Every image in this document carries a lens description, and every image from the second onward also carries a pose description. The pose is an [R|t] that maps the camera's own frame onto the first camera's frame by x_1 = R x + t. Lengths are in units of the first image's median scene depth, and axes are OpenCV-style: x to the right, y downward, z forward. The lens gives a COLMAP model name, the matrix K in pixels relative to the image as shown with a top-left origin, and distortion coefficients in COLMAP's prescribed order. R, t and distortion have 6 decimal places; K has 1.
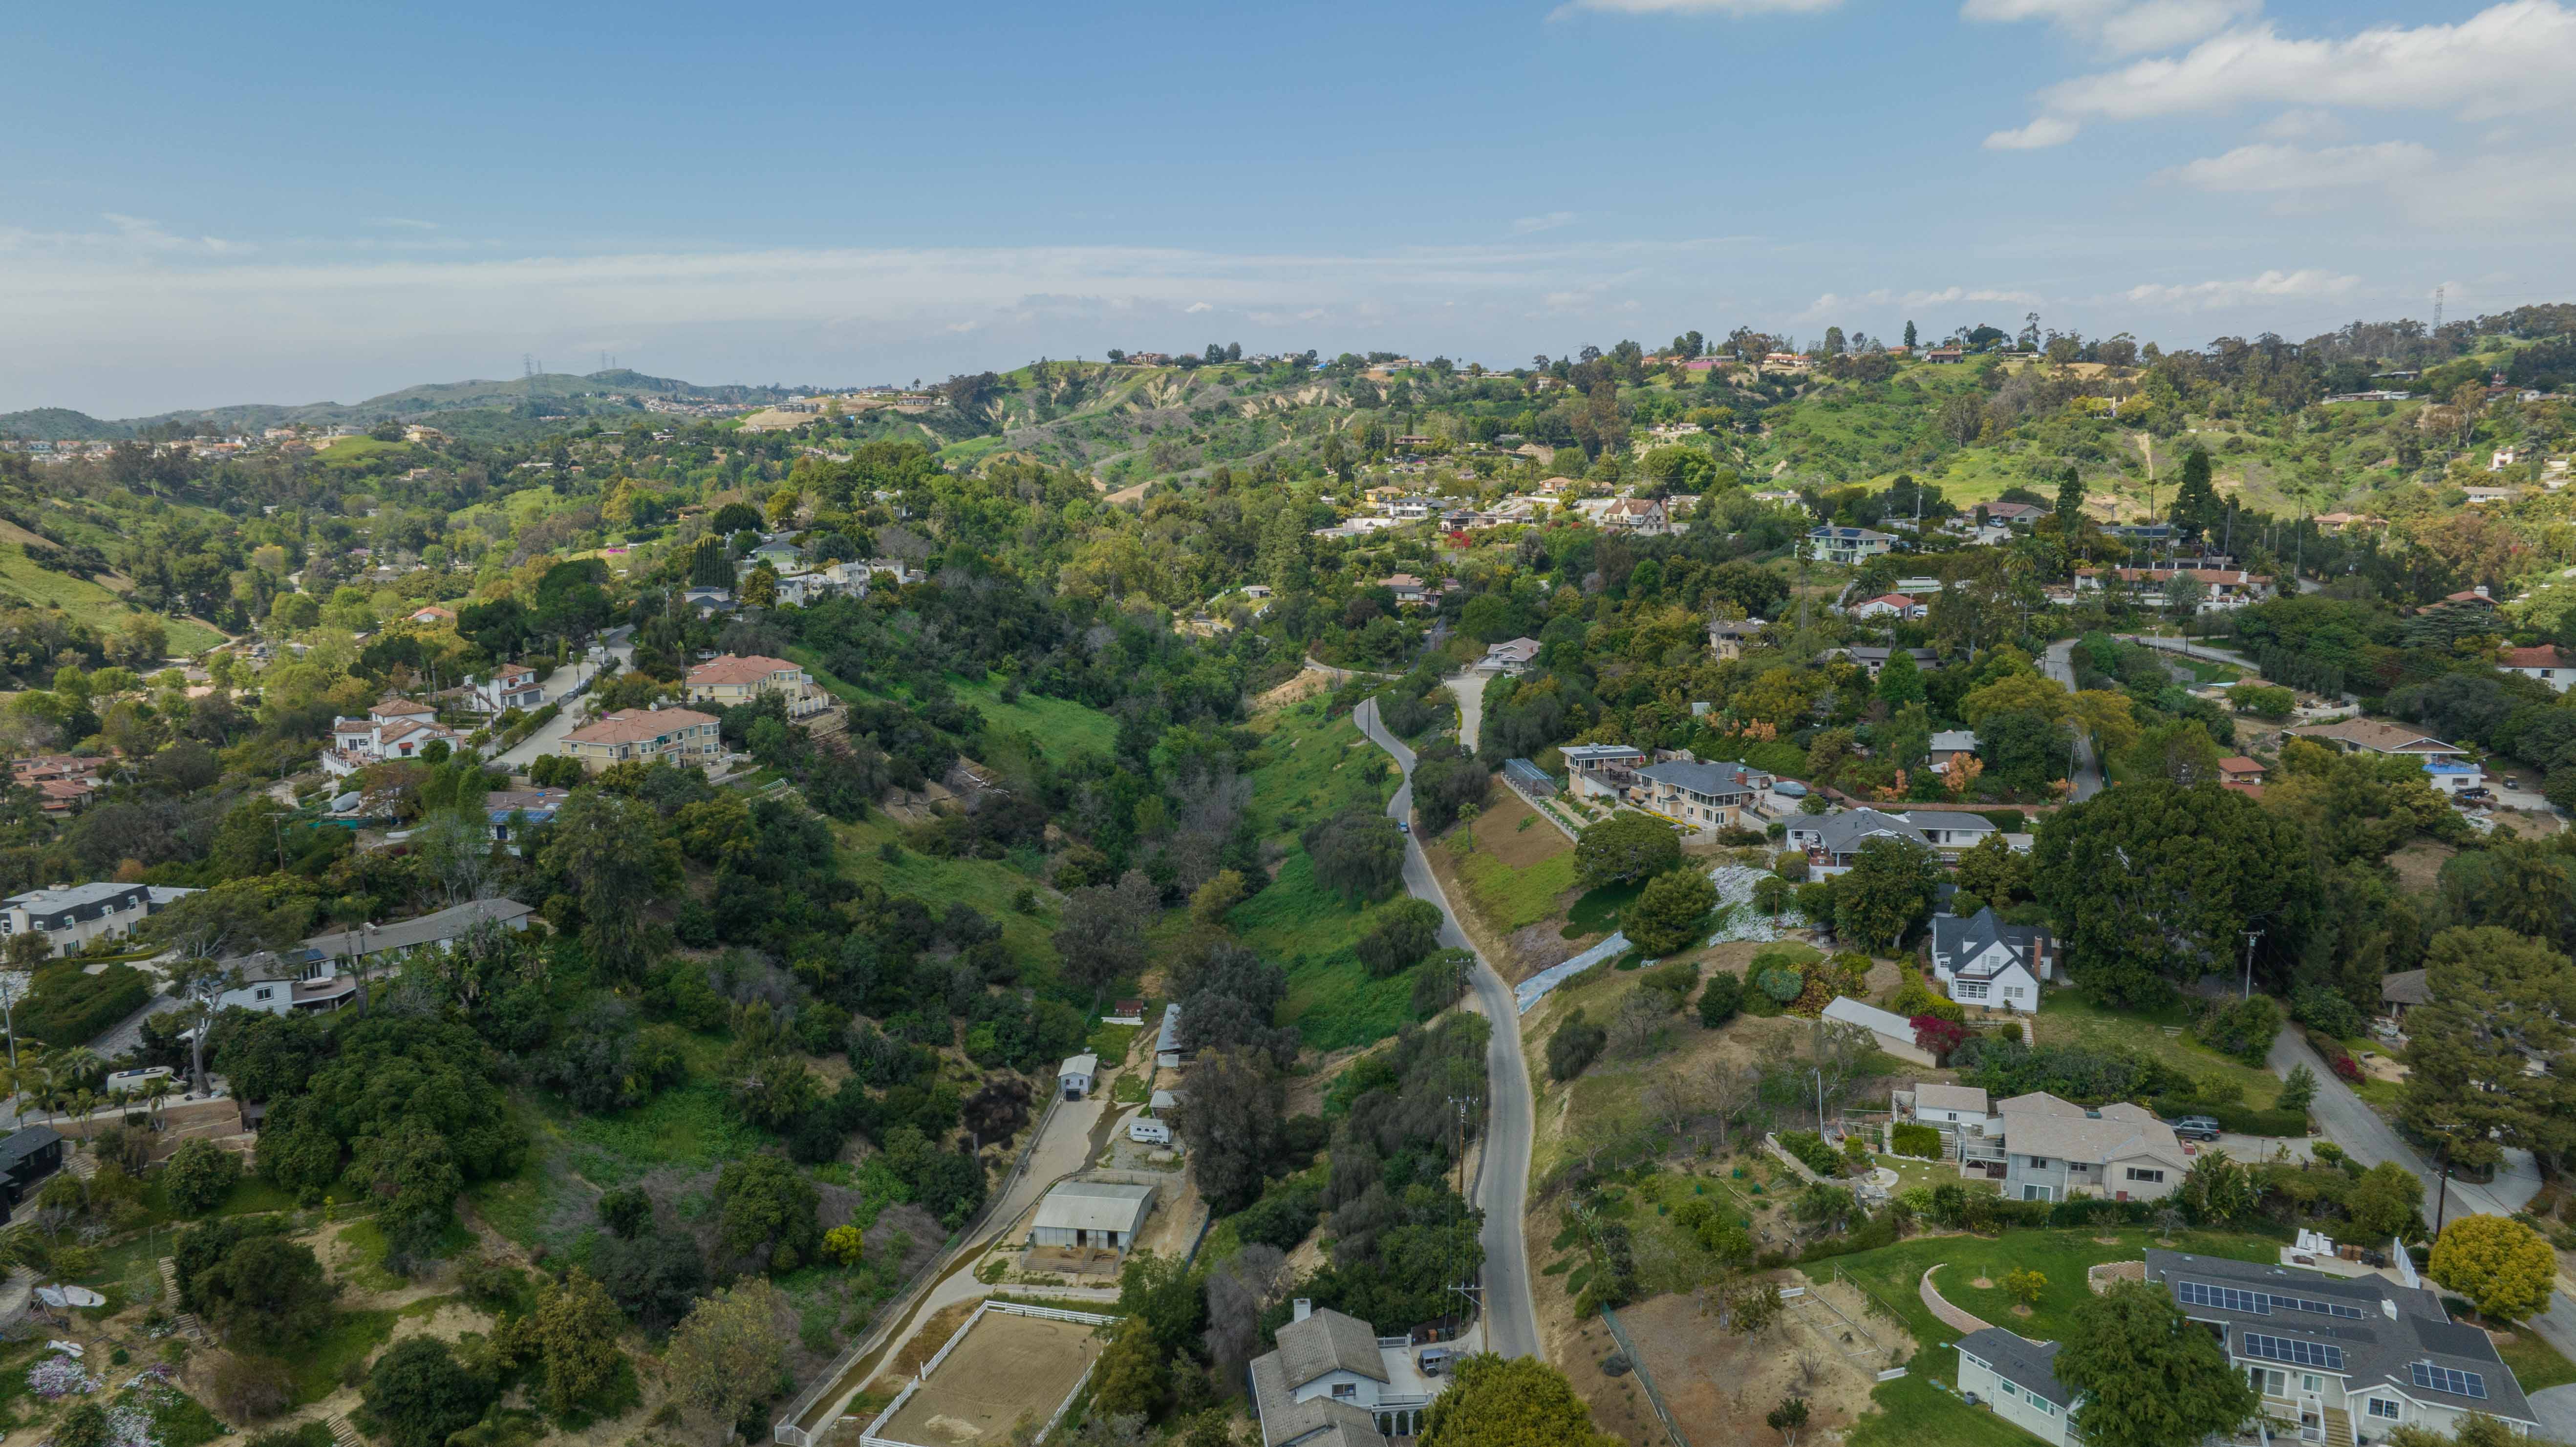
lens RADIAL K [[1812.0, 0, 1287.4], [0, 1812.0, 721.5], [0, 0, 1]] dist [-0.045784, 0.048687]
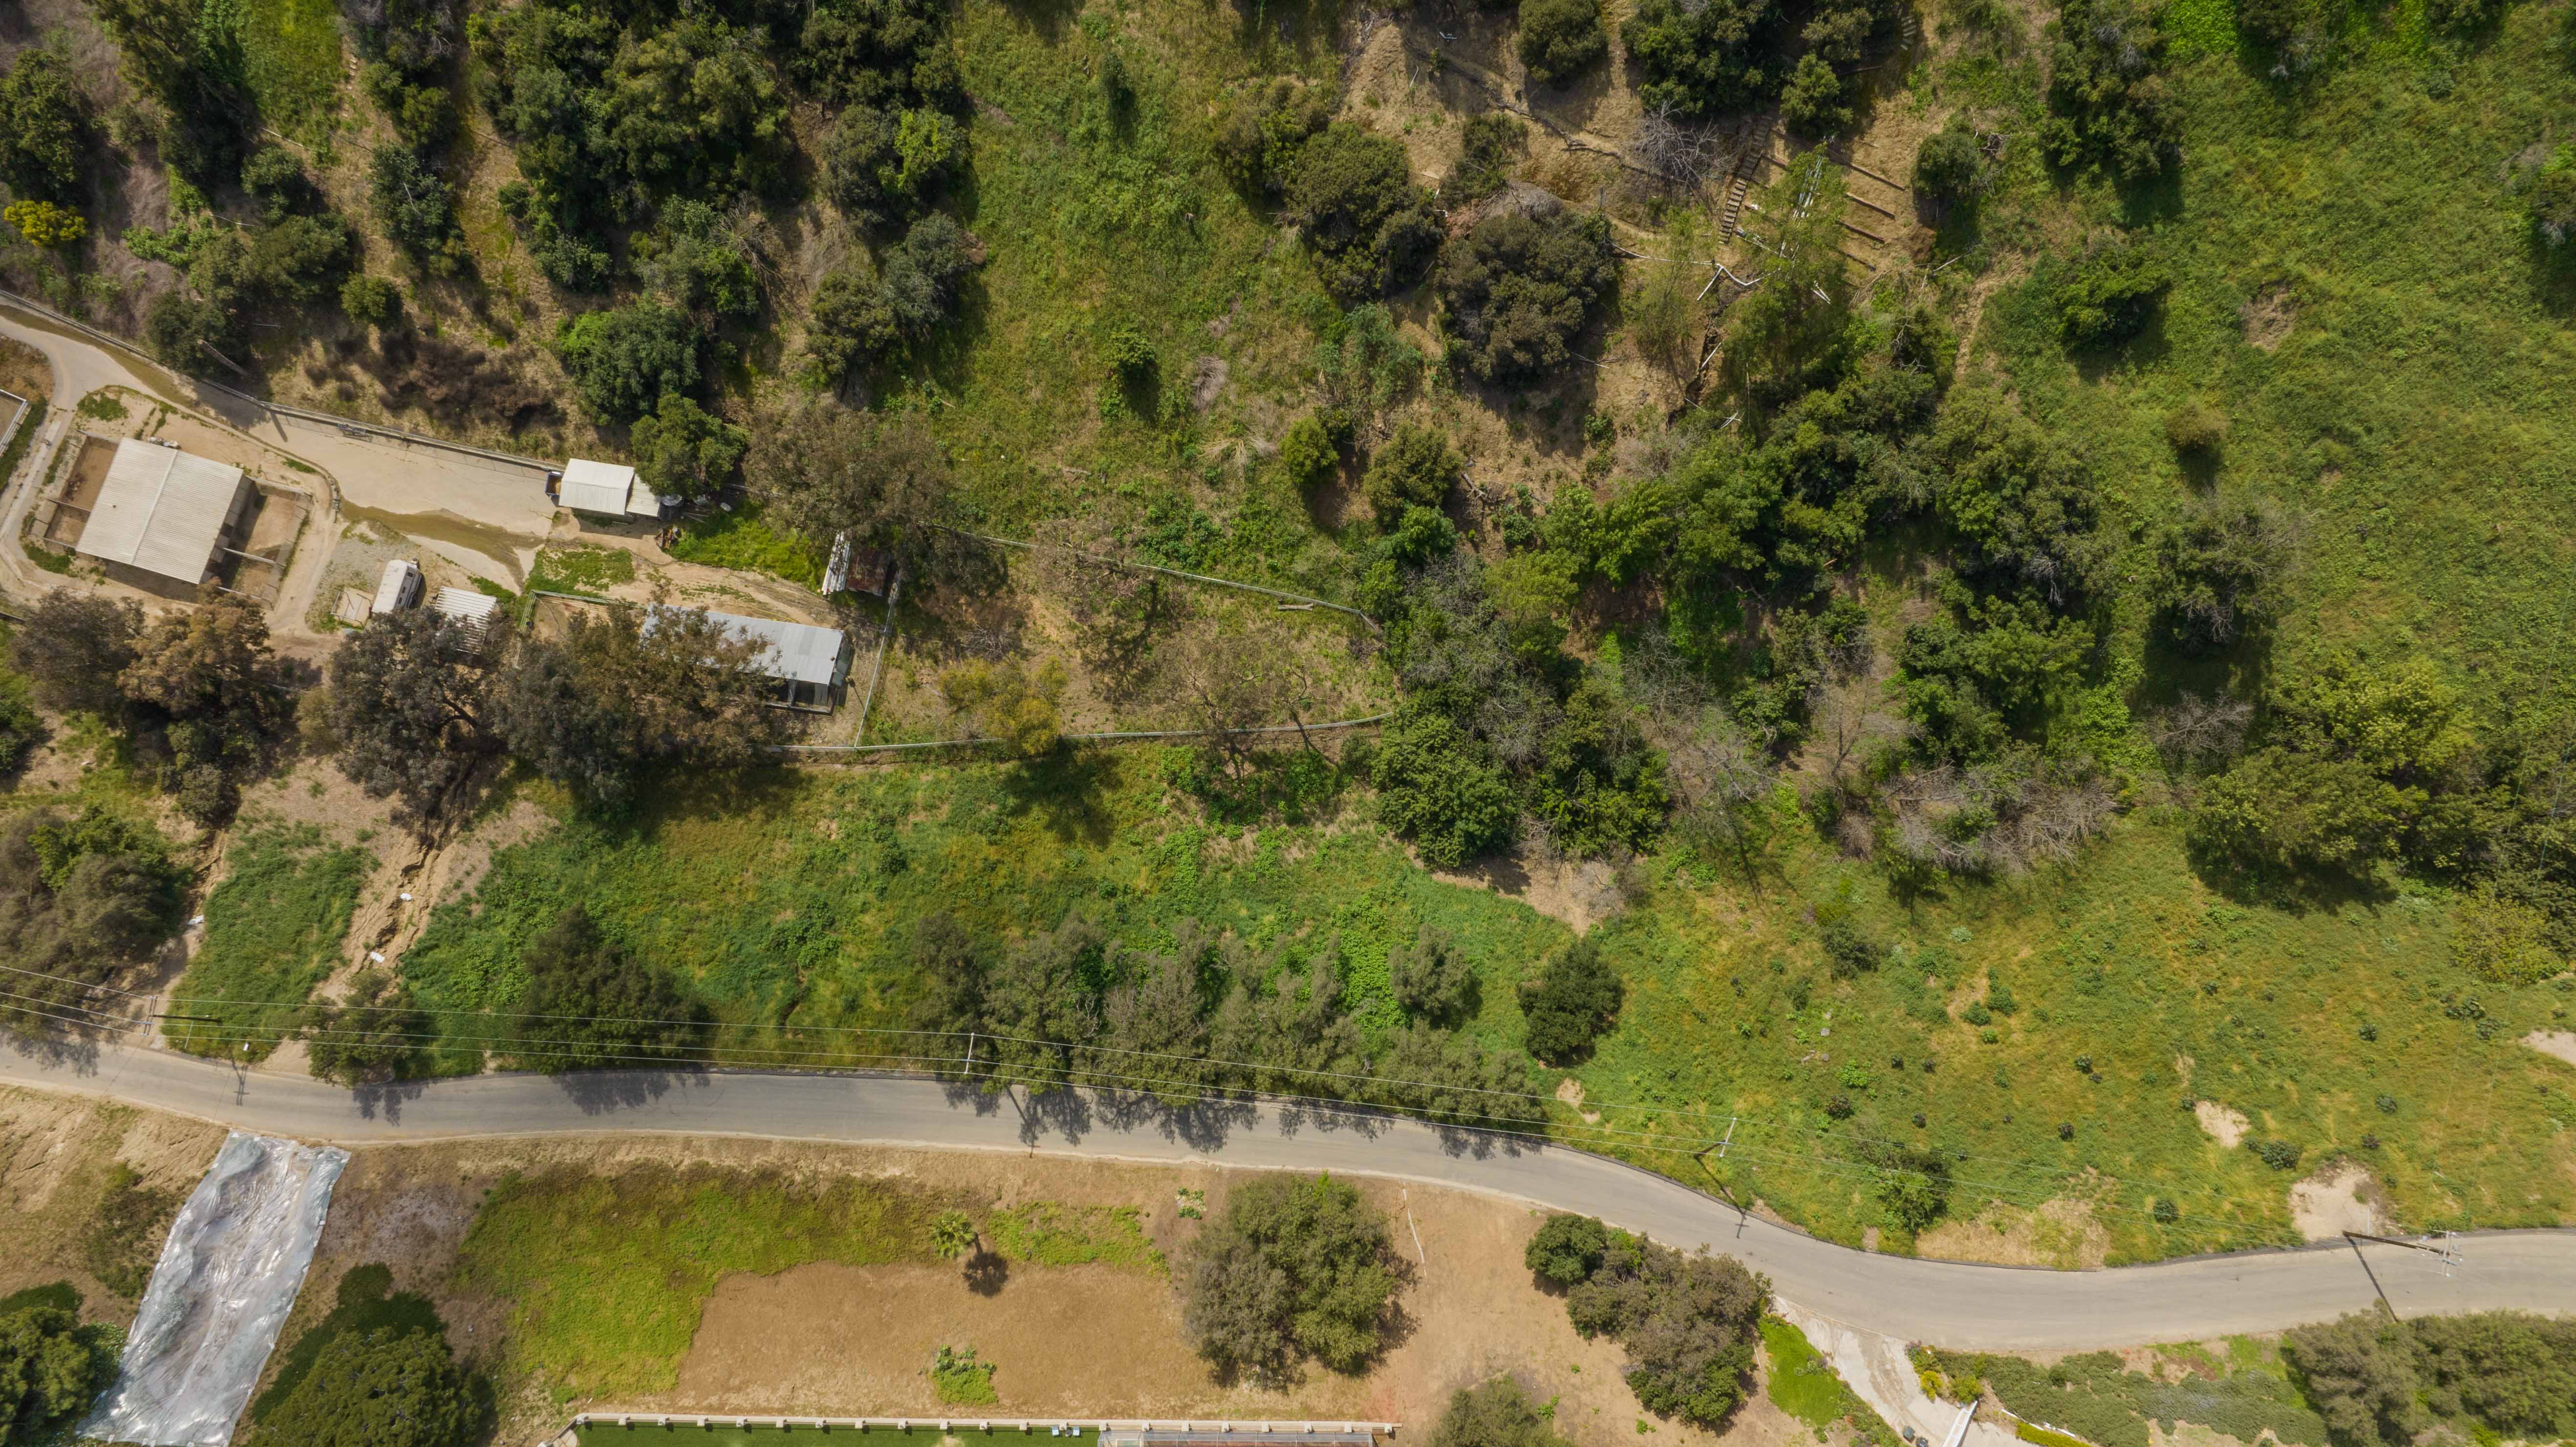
lens RADIAL K [[1812.0, 0, 1287.3], [0, 1812.0, 715.9], [0, 0, 1]] dist [-0.045784, 0.048687]
pose [[-0.123305, 0.976635, -0.176011, 0.030495], [-0.153550, 0.156452, 0.975677, -0.287475], [0.980417, 0.147332, 0.130671, 0.703420]]
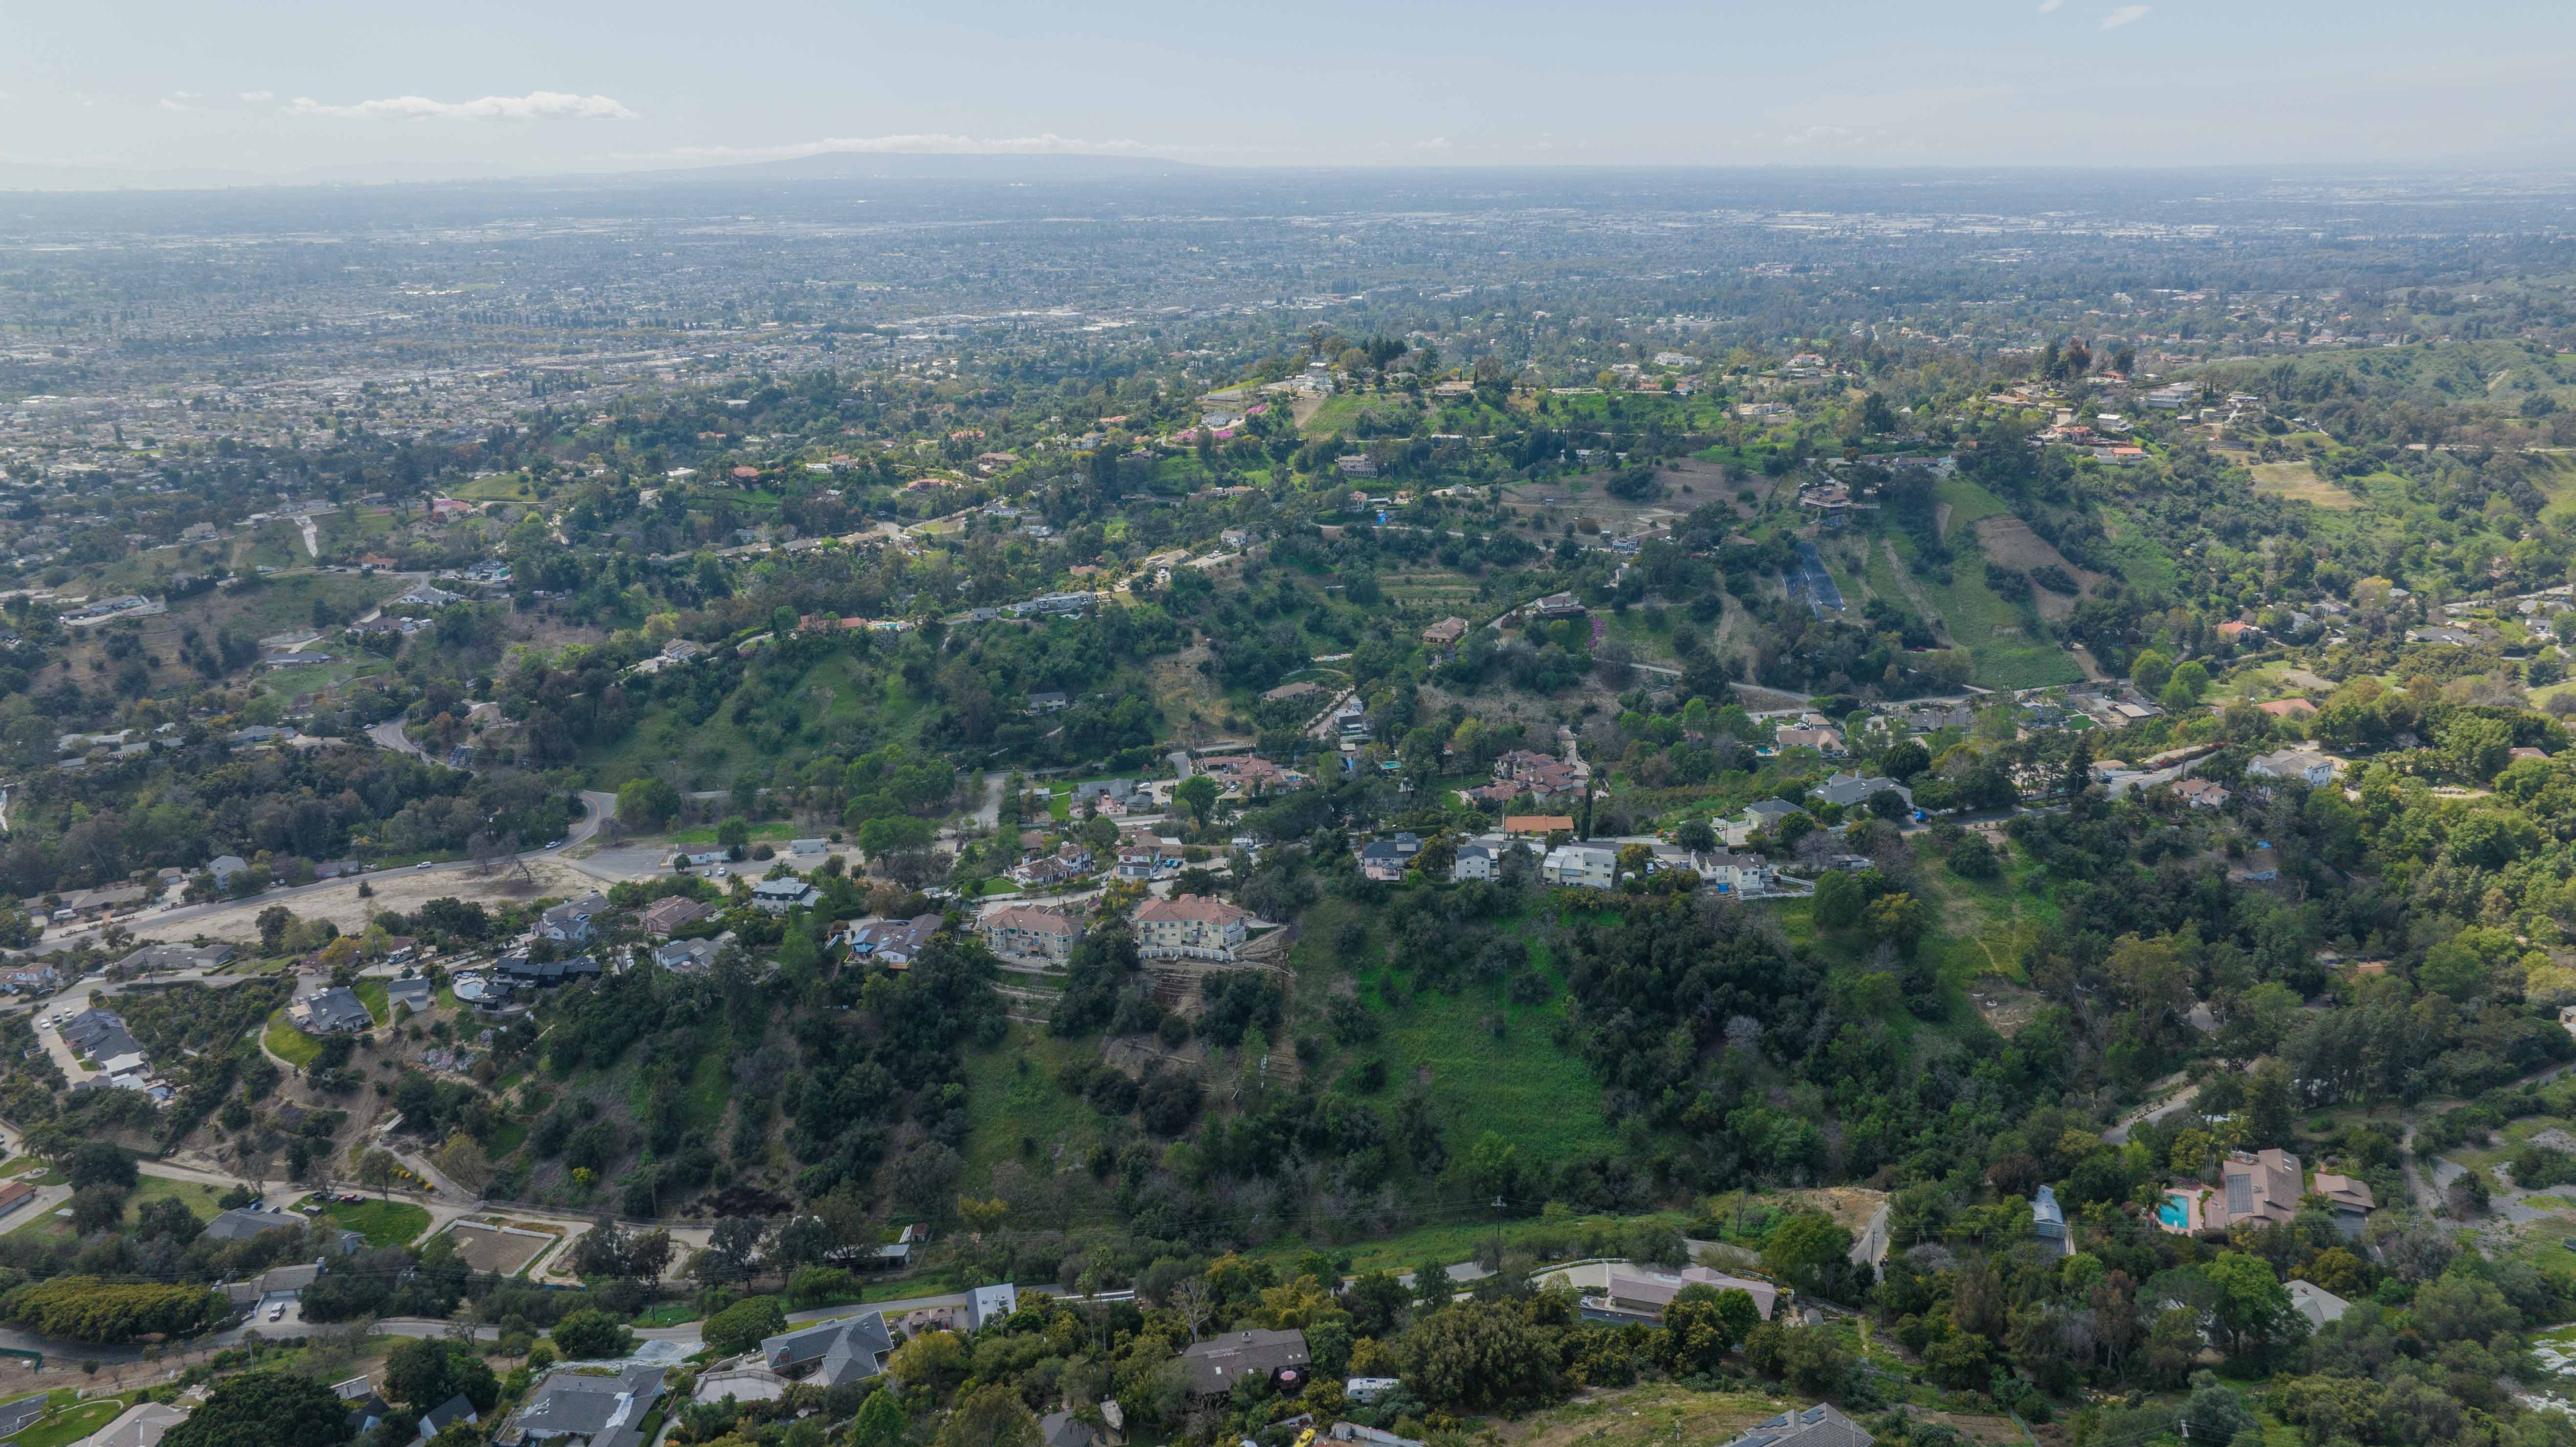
lens RADIAL K [[1812.0, 0, 1299.3], [0, 1812.0, 705.9], [0, 0, 1]] dist [-0.045784, 0.048687]
pose [[0.022147, 0.294611, -0.955361, 0.782479], [-0.154808, 0.945080, 0.287852, -0.467740], [0.987696, 0.141522, 0.066539, 0.757604]]
